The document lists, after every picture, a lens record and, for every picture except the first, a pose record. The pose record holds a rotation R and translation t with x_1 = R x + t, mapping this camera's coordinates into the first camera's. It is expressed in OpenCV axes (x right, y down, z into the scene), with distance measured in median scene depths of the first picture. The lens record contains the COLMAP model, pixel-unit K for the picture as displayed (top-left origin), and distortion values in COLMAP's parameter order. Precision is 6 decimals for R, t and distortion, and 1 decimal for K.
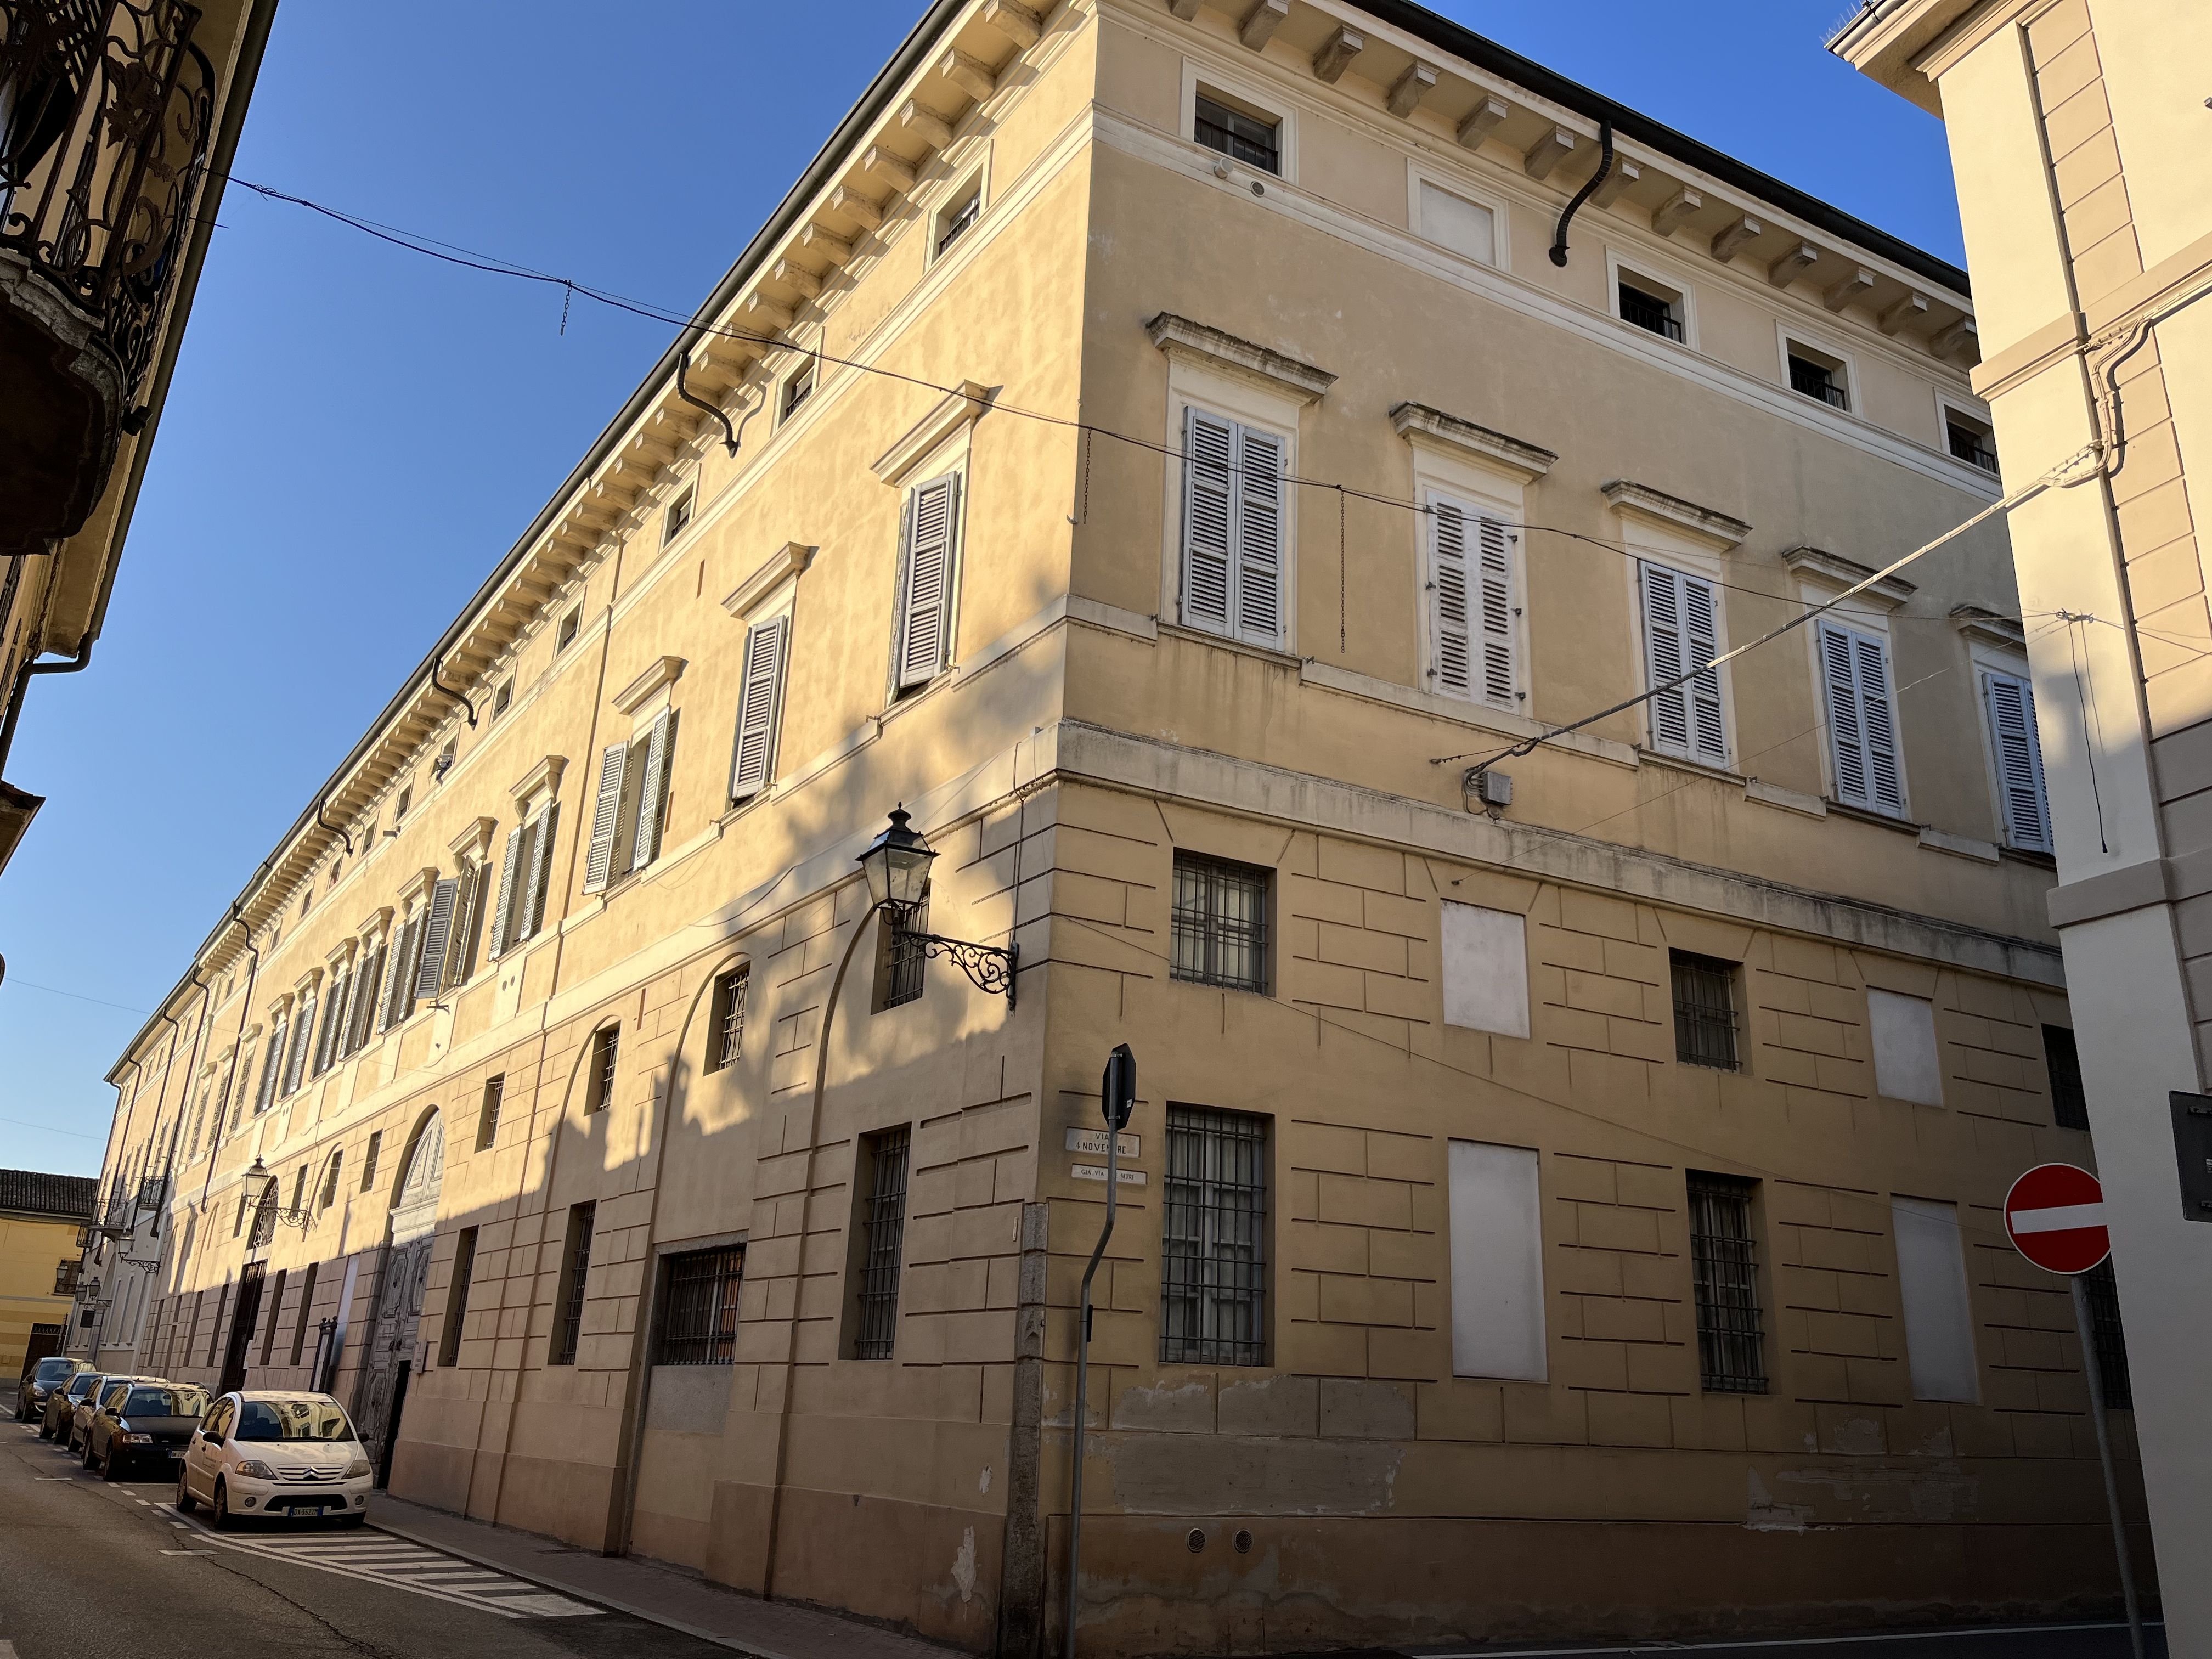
lens RADIAL K [[1599.3, 0, 1109.2], [0, 1599.3, 840.6], [0, 0, 1]] dist [0.055133, -0.062442]
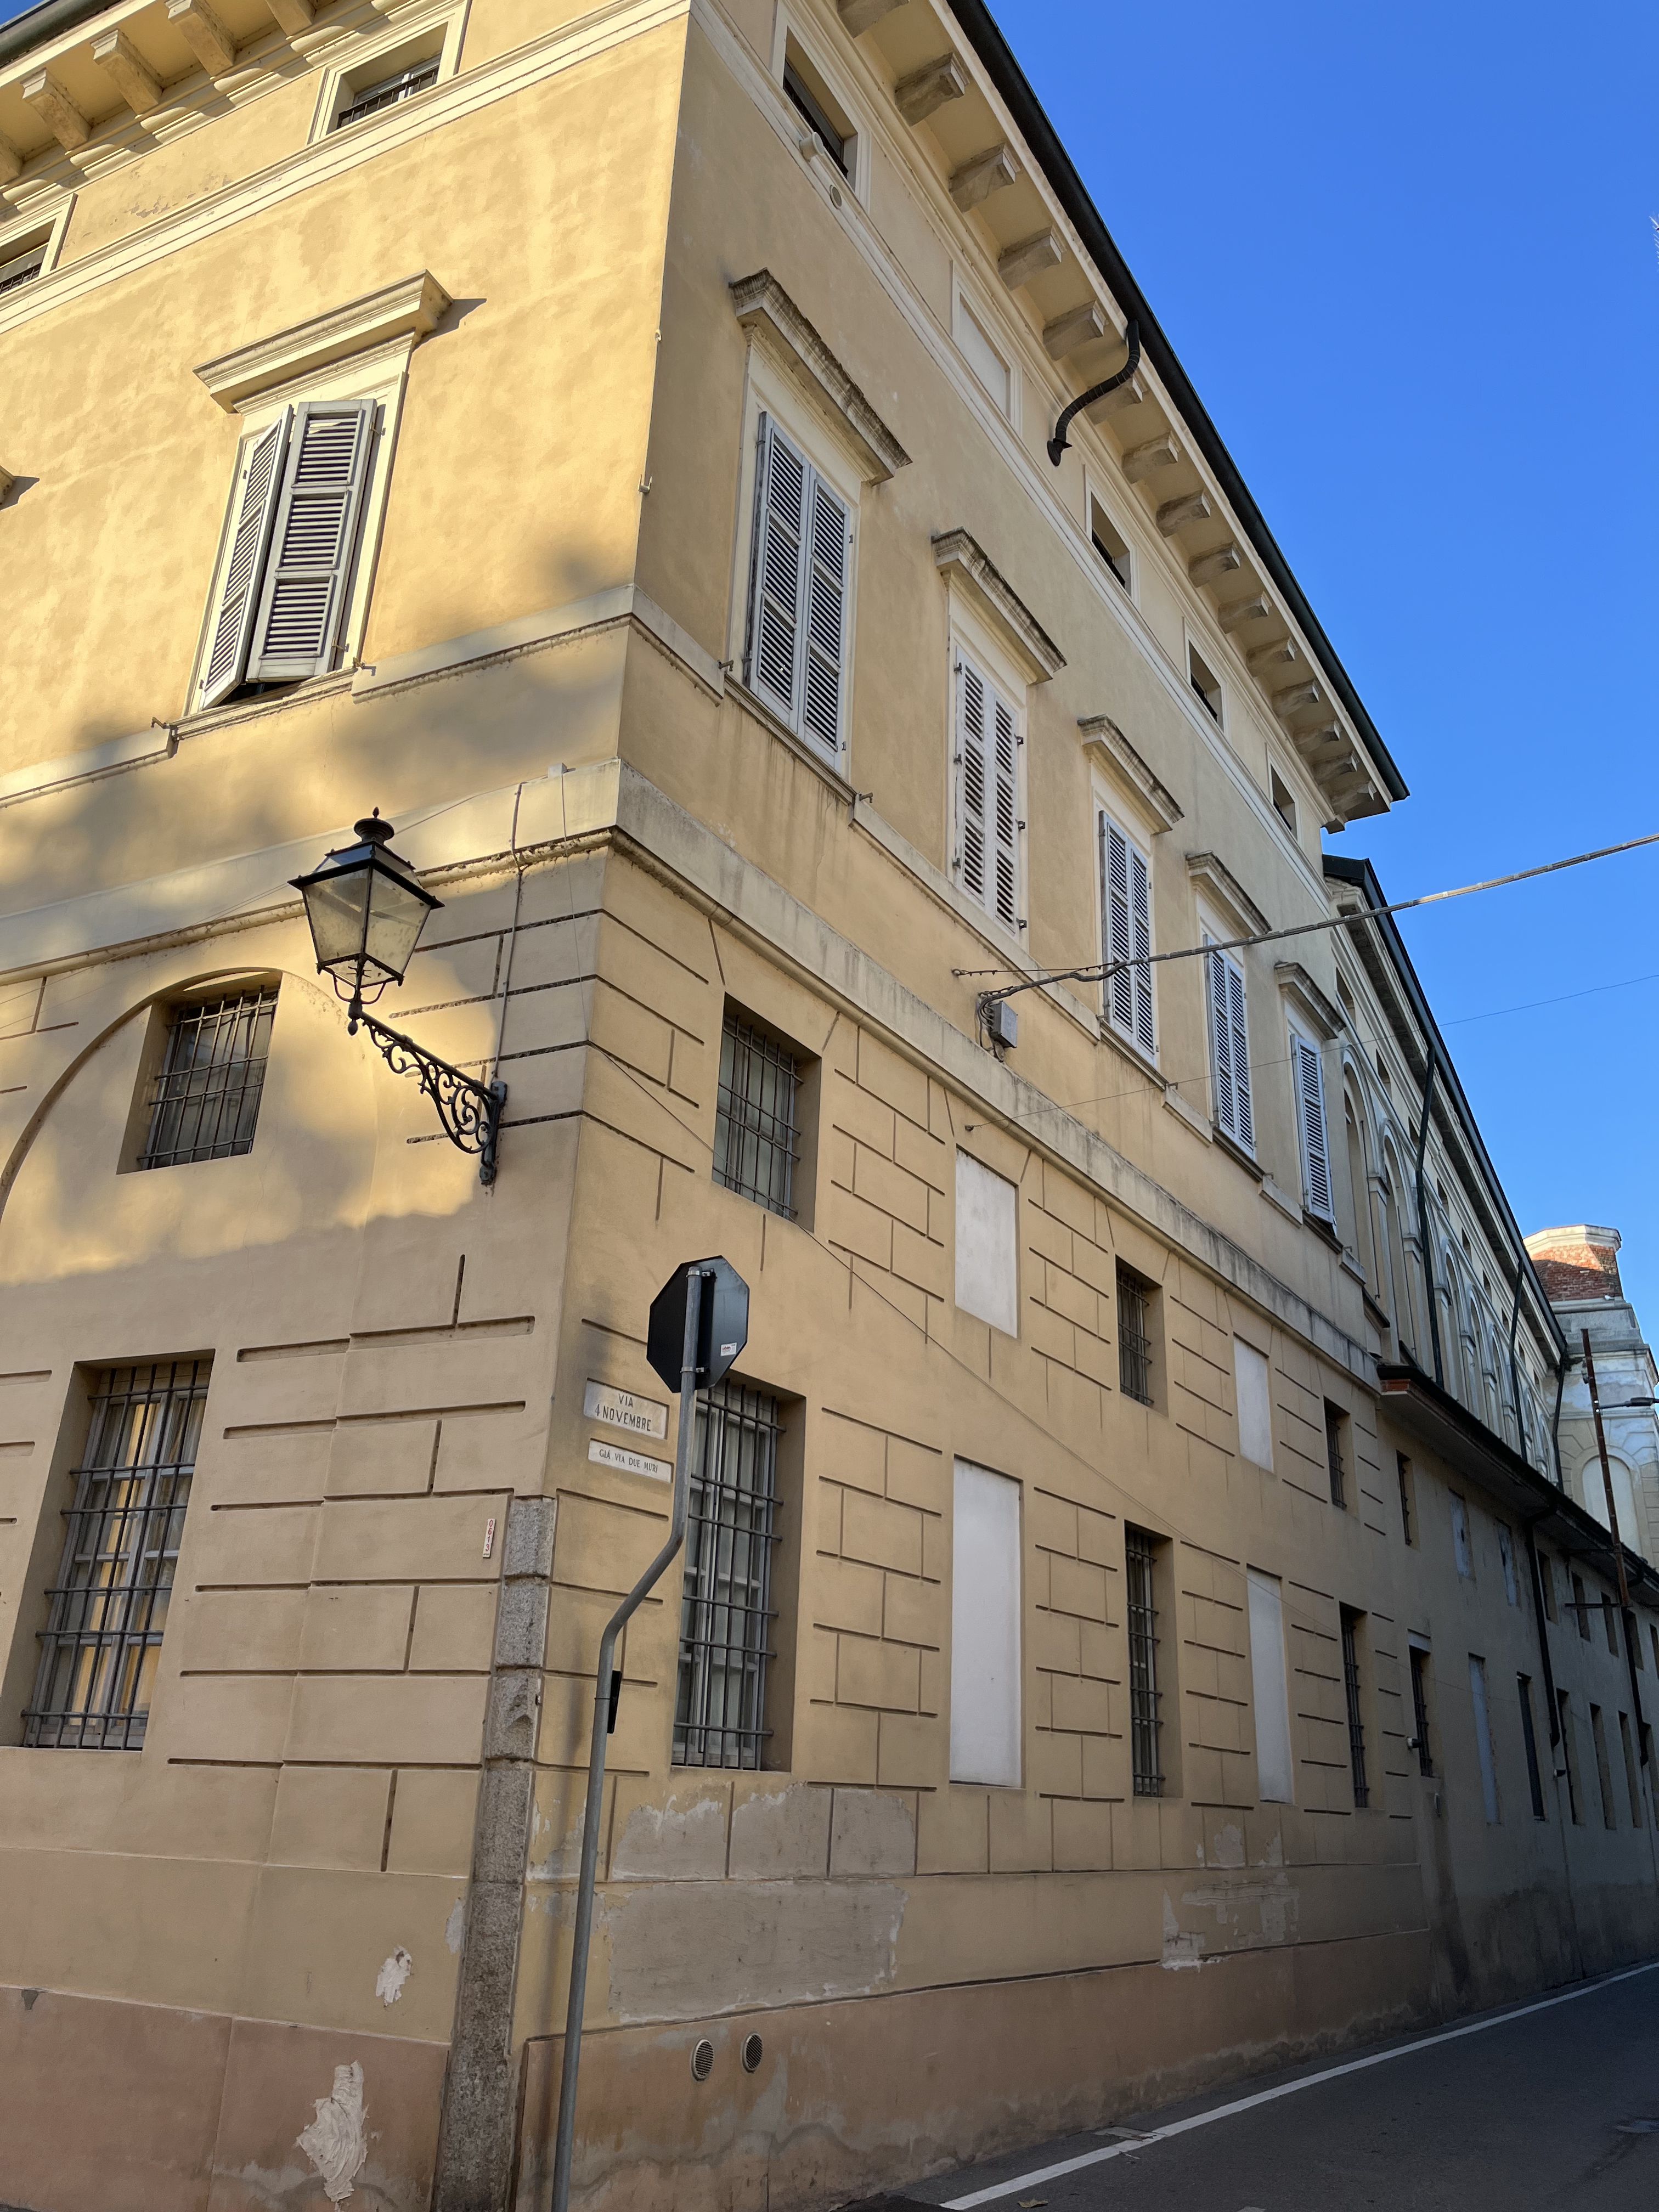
lens RADIAL K [[1665.1, 0, 829.5], [0, 1665.1, 1106.0], [0, 0, 1]] dist [0.070556, -0.090485]
pose [[0.879051, 0.183596, 0.439957, -0.210295], [-0.167748, 0.982971, -0.075030, 0.091756], [-0.446240, -0.007847, 0.894879, 0.323826]]
